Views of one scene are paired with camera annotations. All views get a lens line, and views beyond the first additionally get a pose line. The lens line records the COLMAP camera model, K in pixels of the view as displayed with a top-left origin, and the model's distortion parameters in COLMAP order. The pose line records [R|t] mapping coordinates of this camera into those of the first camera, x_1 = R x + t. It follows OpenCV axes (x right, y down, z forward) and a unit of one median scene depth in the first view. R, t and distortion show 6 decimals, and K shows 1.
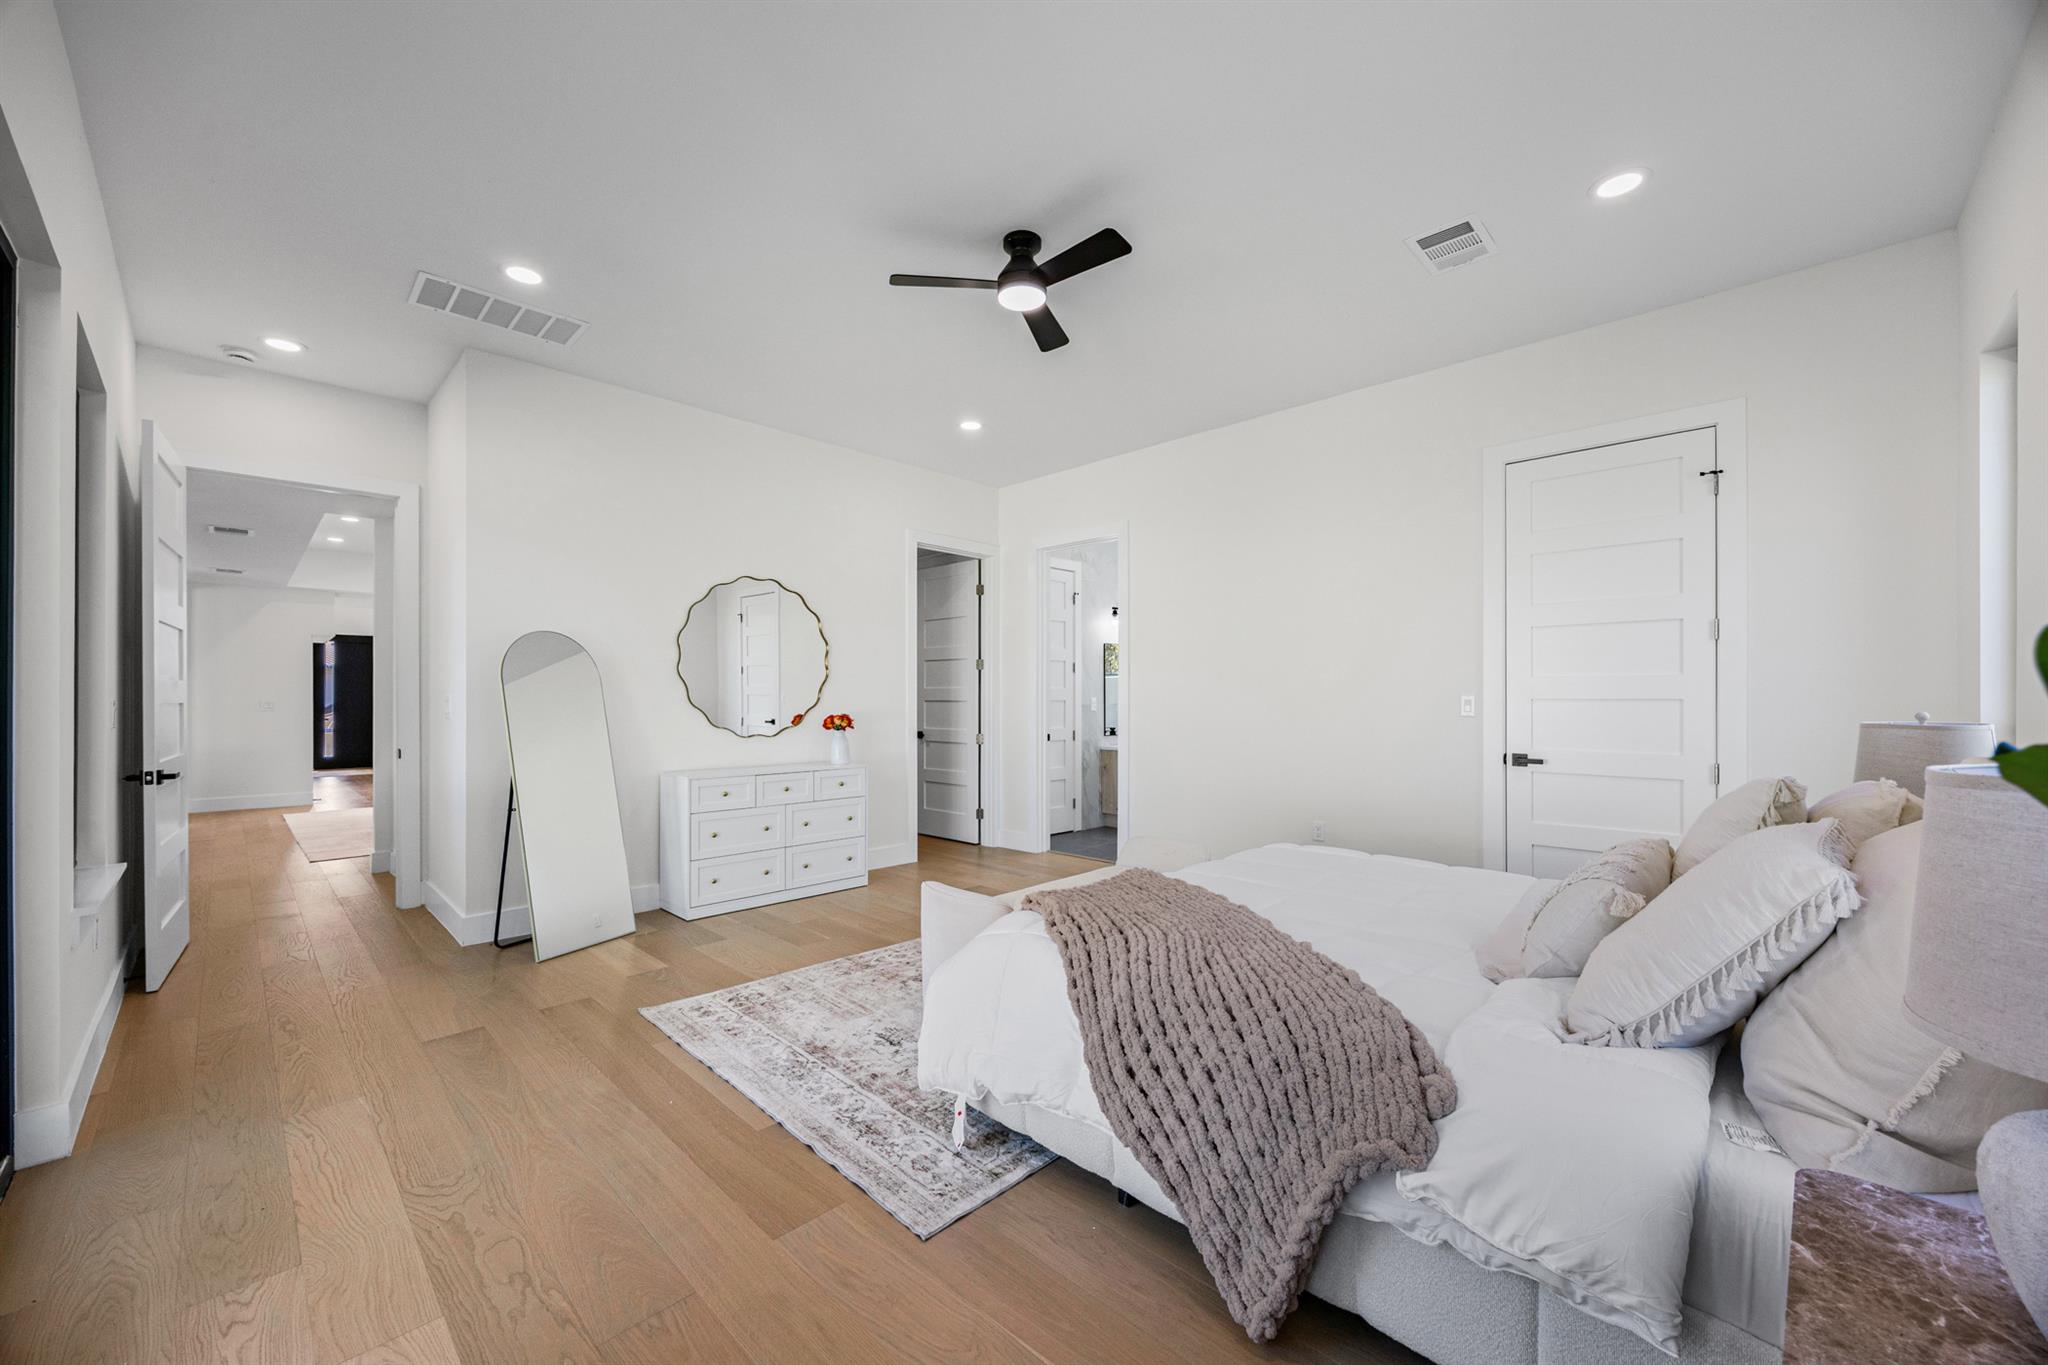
lens RADIAL K [[788.2, 0, 1058.0], [0, 788.2, 714.5], [0, 0, 1]] dist [0.000939, 0.000166]
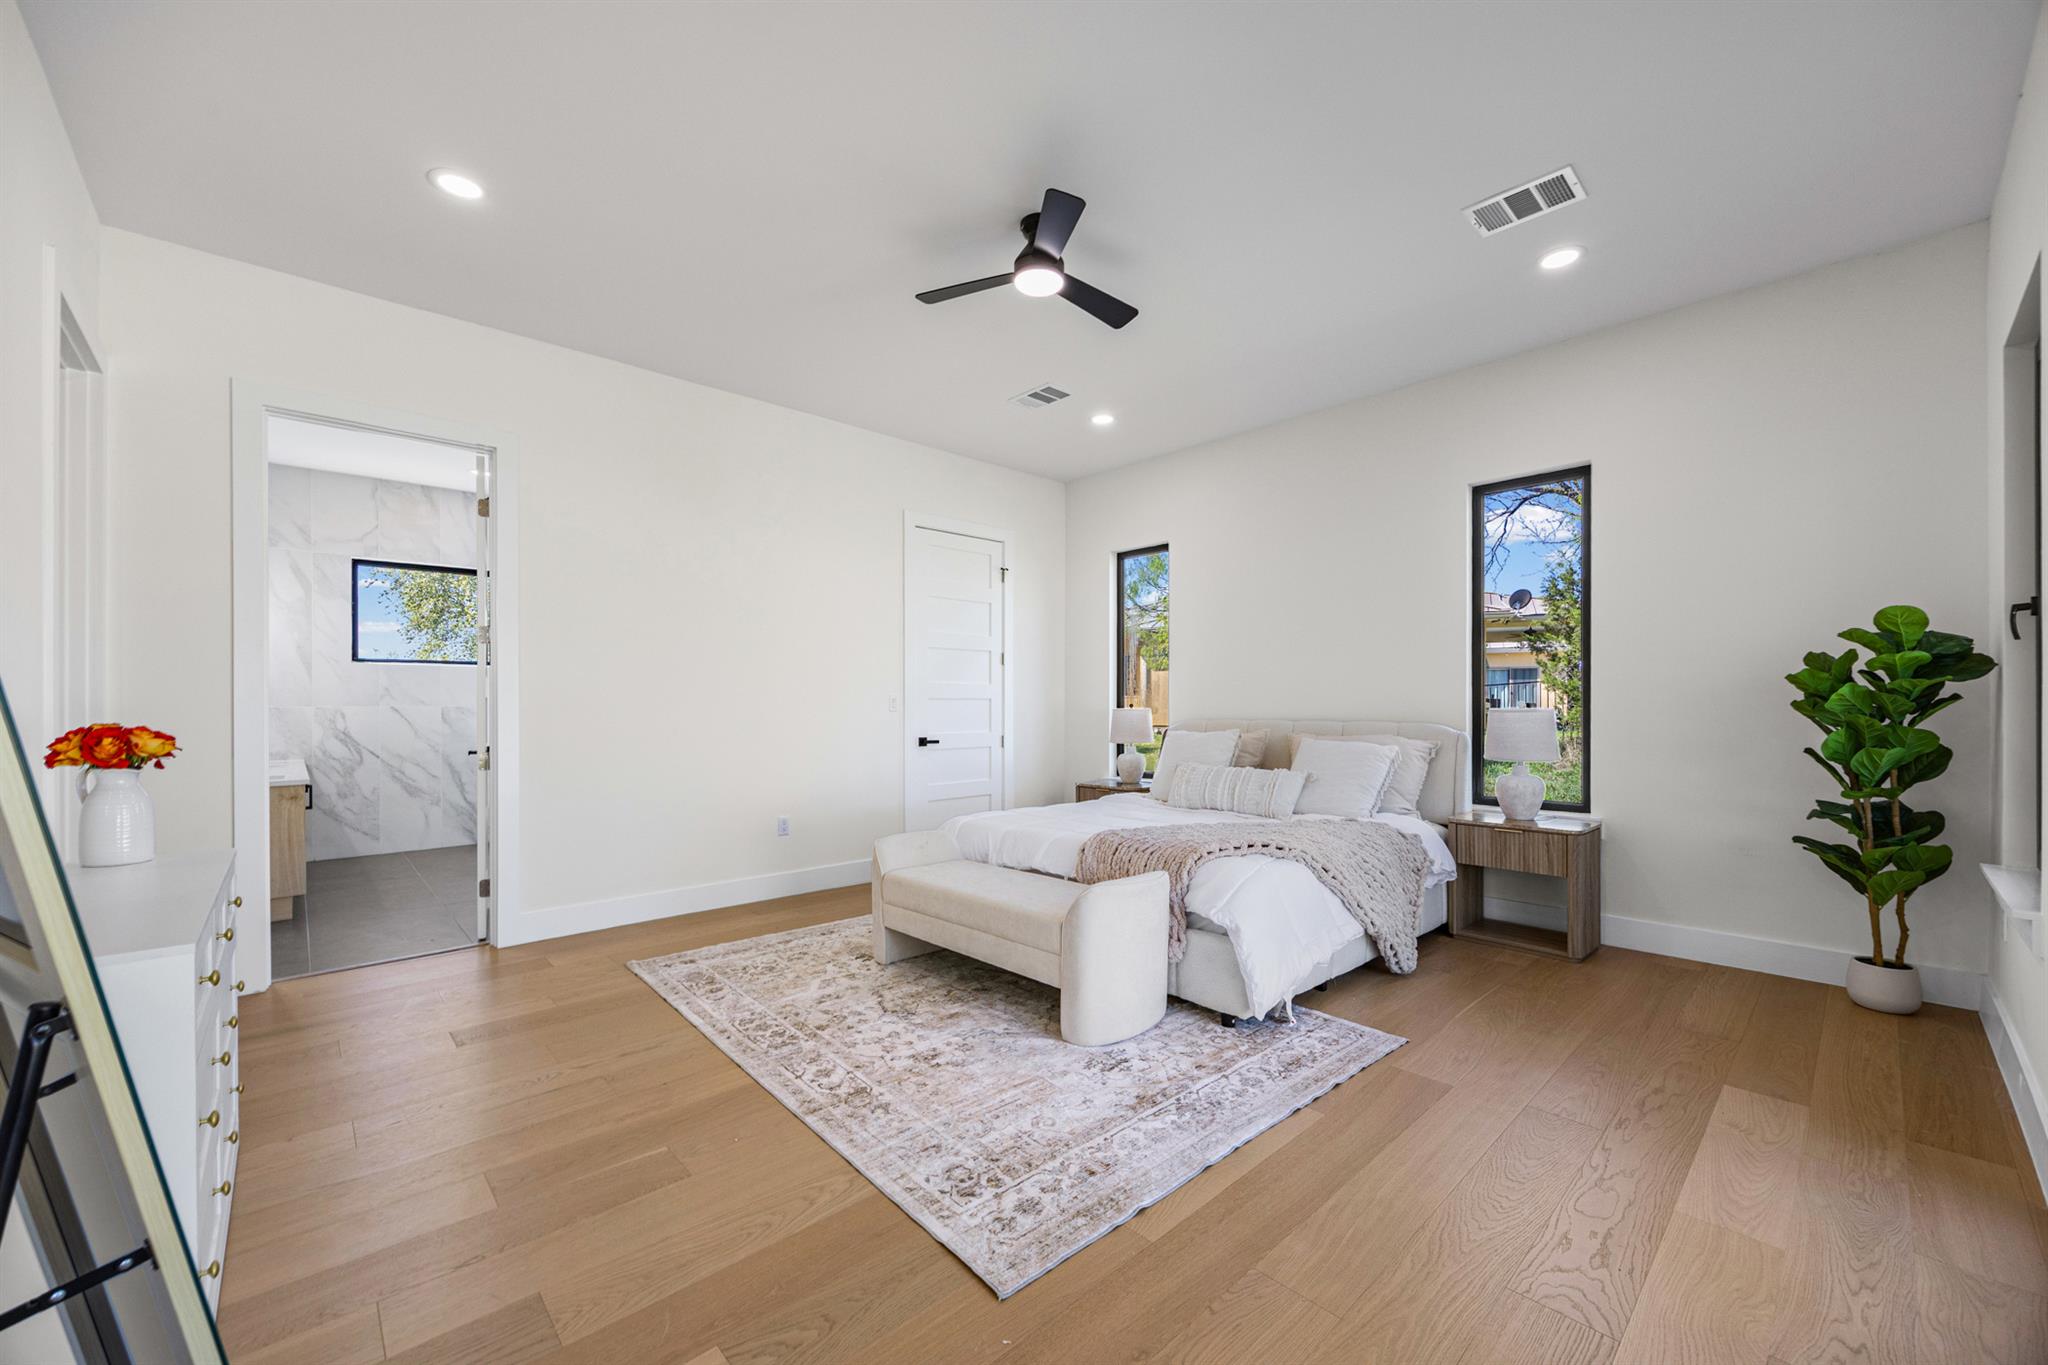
lens RADIAL K [[788.2, 0, 1029.0], [0, 788.2, 707.7], [0, 0, 1]] dist [0.000939, 0.000166]
pose [[0.061713, 0.007976, 0.998062, -1.259853], [0.011642, 0.999894, -0.008711, 0.019955], [-0.998026, 0.012157, 0.061613, 1.176724]]
